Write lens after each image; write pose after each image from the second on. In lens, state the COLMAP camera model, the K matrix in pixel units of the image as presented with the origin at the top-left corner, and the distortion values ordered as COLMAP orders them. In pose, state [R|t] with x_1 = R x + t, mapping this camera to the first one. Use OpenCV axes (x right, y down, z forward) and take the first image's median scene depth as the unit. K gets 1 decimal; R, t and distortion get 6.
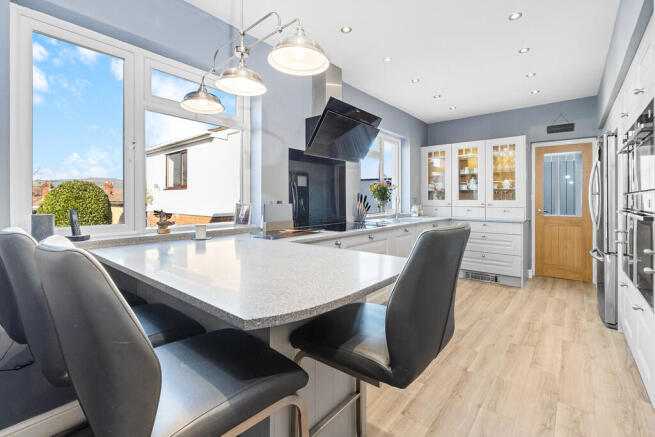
lens RADIAL K [[295.2, 0, 328.1], [0, 295.2, 200.3], [0, 0, 1]] dist [-0.003365, 0.000468]
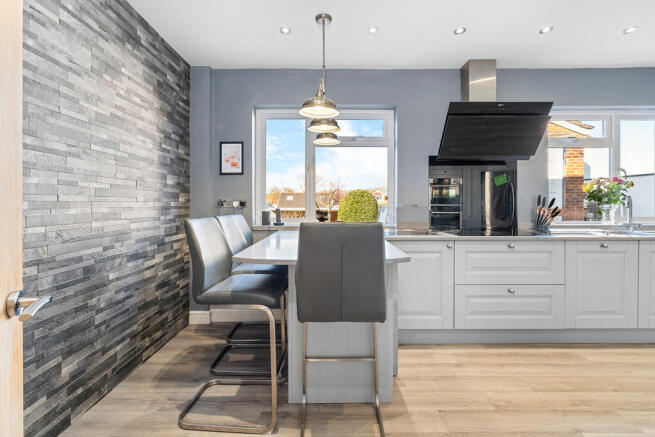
lens RADIAL K [[295.2, 0, 331.1], [0, 295.2, 204.6], [0, 0, 1]] dist [-0.003365, 0.000468]
pose [[0.639327, 0.002001, -0.768932, 0.603960], [-0.000175, 0.999997, 0.002456, 0.000793], [0.768935, -0.001436, 0.639326, 0.042083]]
